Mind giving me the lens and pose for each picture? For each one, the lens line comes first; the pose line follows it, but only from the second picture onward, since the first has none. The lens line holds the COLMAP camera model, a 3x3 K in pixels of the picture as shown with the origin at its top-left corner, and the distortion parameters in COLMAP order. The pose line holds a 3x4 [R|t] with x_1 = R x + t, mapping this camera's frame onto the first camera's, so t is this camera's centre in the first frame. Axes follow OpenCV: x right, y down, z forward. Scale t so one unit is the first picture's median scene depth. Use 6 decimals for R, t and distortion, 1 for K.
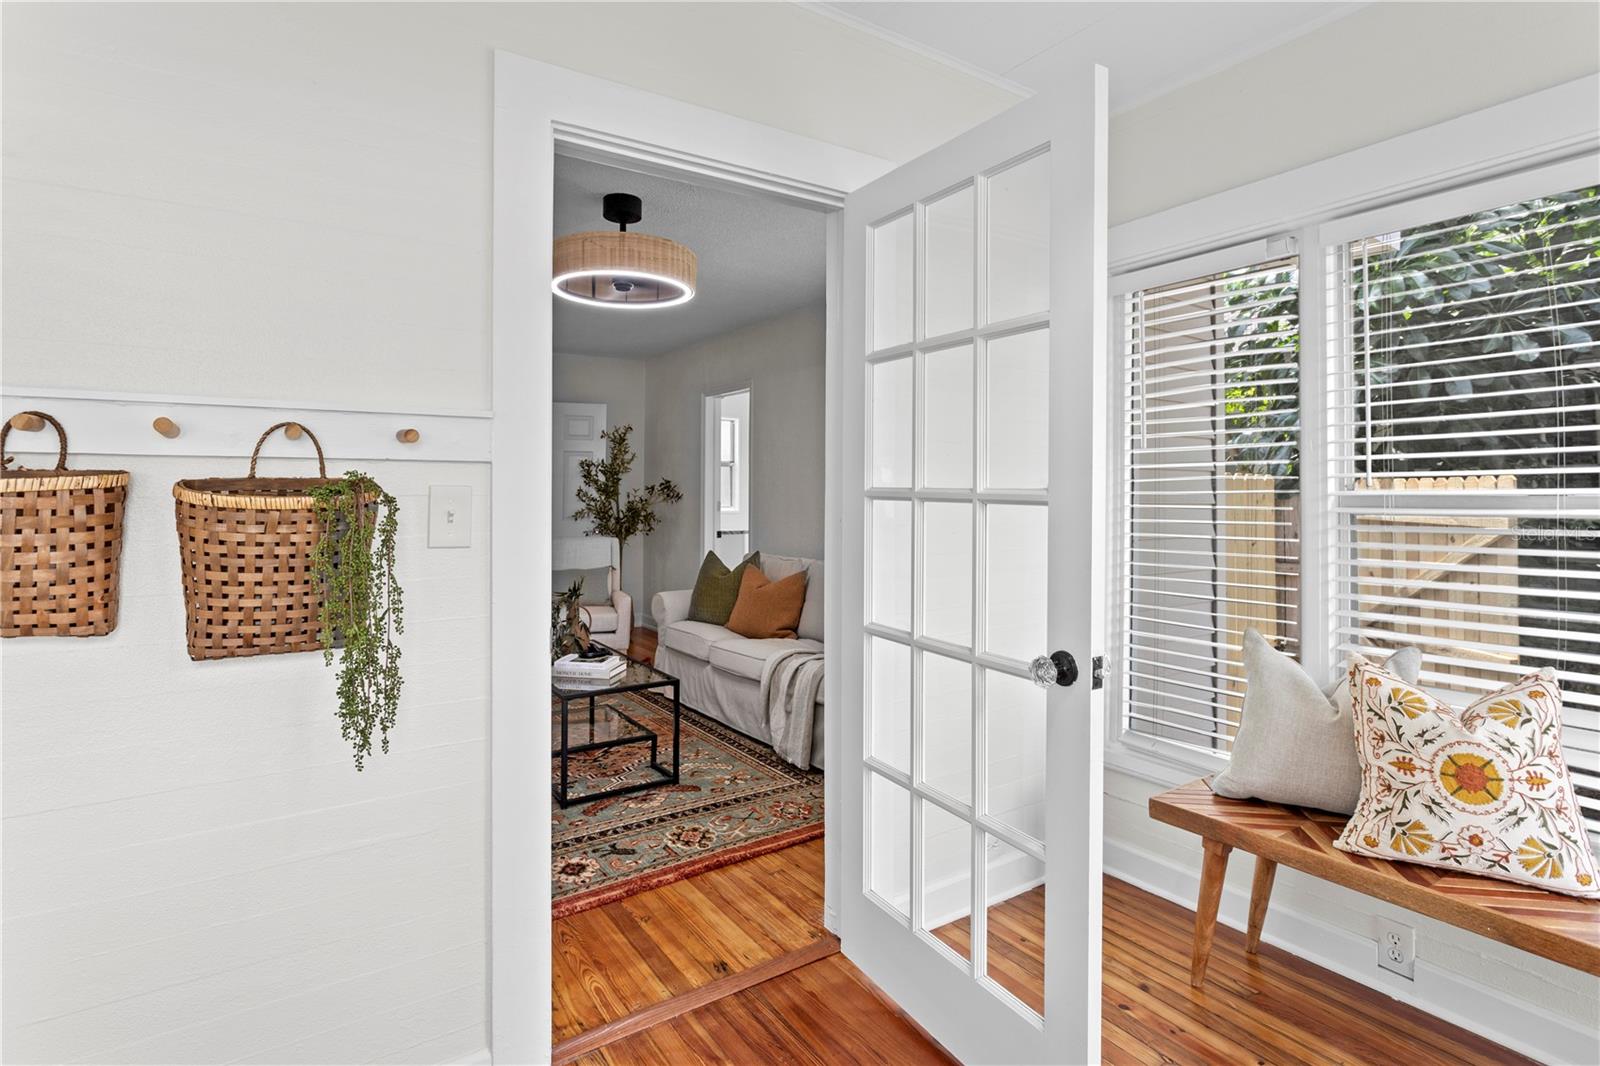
lens RADIAL K [[801.5, 0, 809.4], [0, 801.5, 516.2], [0, 0, 1]] dist [-0.003500, 0.000053]
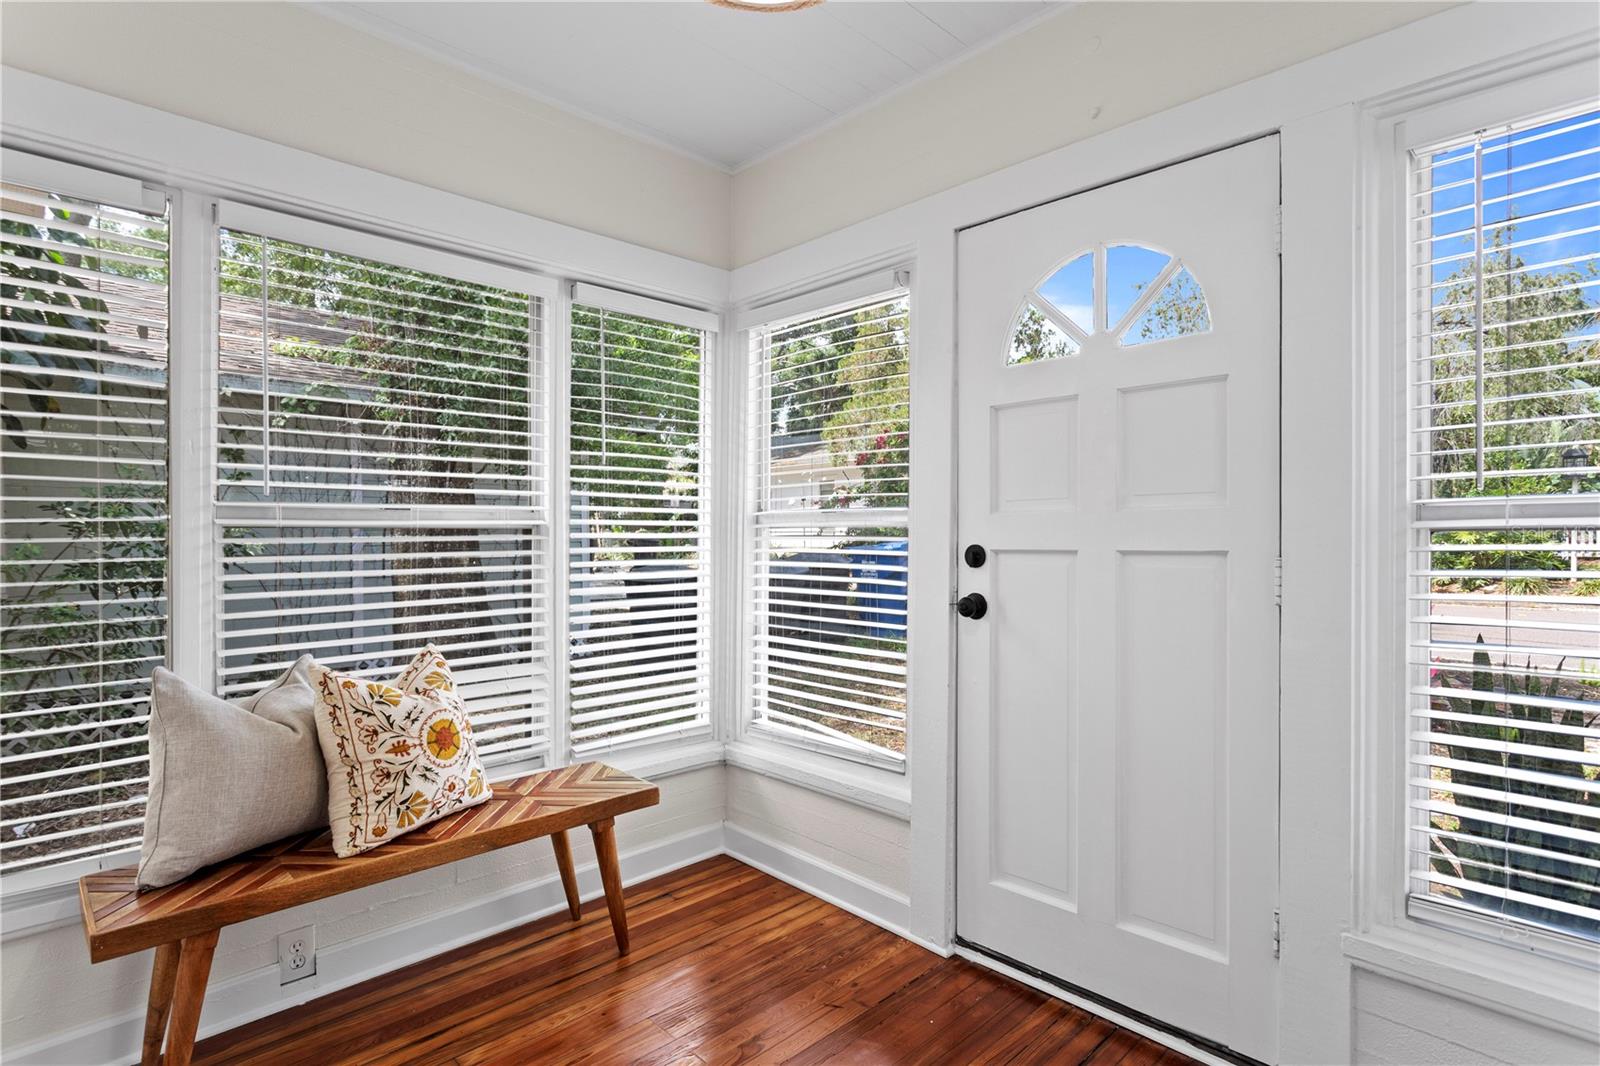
lens RADIAL K [[801.5, 0, 809.4], [0, 801.5, 516.2], [0, 0, 1]] dist [-0.003500, 0.000053]
pose [[-0.182308, 0.016339, 0.983106, -0.455422], [0.019528, 0.999725, -0.012994, 0.013607], [-0.983047, 0.016829, -0.182577, 0.630282]]
